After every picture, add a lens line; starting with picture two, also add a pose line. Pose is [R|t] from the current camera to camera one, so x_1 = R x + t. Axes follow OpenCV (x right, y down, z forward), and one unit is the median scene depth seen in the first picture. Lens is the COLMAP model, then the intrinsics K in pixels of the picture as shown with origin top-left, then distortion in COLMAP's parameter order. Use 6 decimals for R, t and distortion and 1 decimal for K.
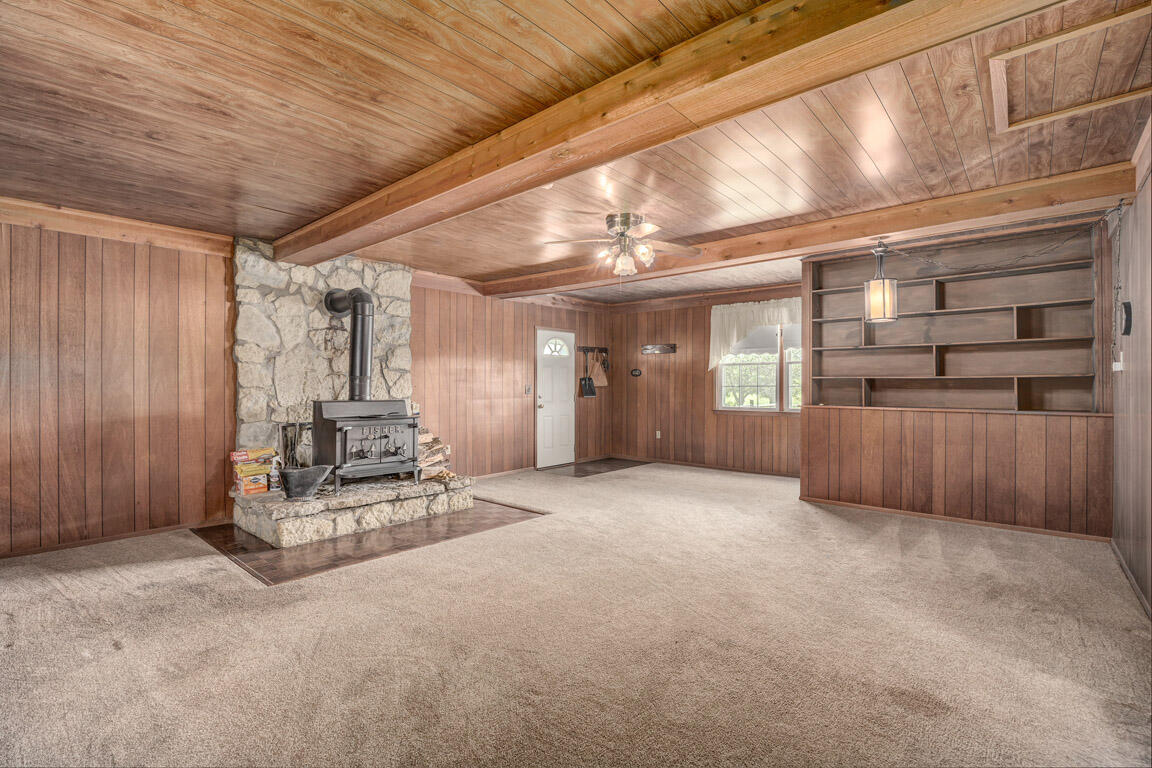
lens RADIAL K [[538.6, 0, 573.8], [0, 538.6, 385.3], [0, 0, 1]] dist [0.000974, 0.000233]
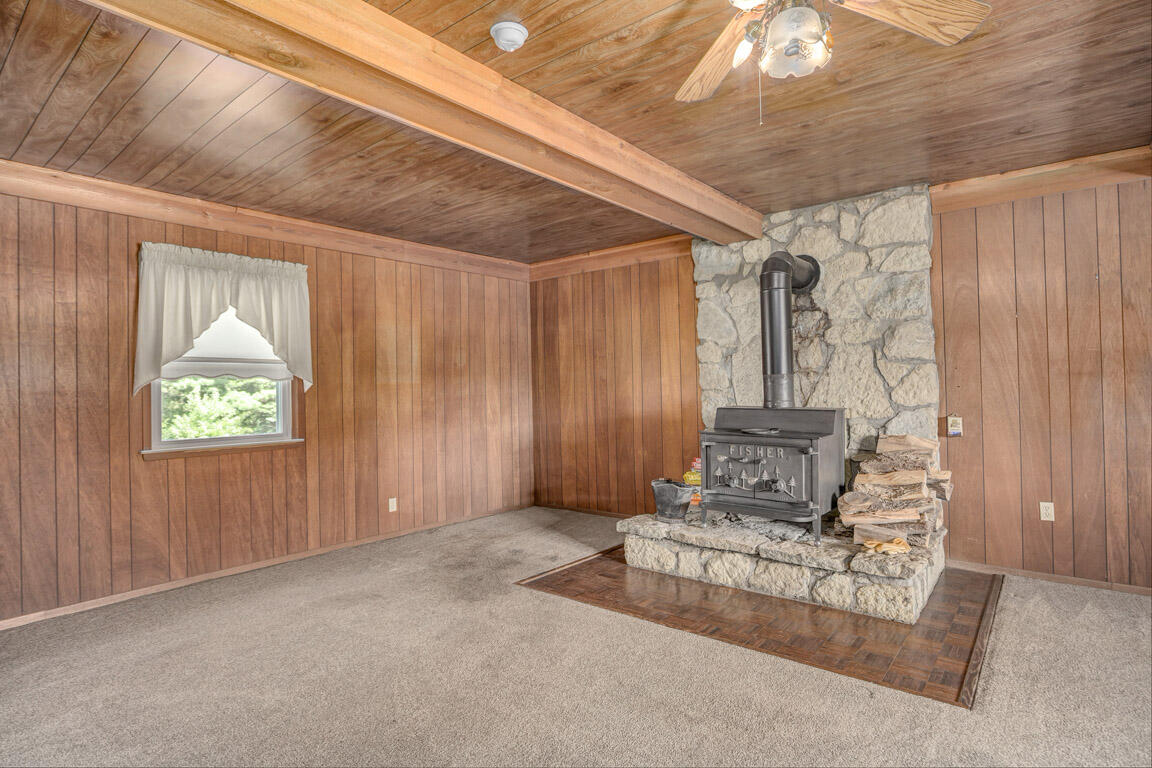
lens RADIAL K [[600.6, 0, 573.0], [0, 600.6, 380.6], [0, 0, 1]] dist [-0.004006, -0.000714]
pose [[0.047692, -0.012539, -0.998783, 0.406255], [0.012536, 0.999850, -0.011953, -0.002400], [0.998783, -0.011950, 0.047842, 0.715968]]
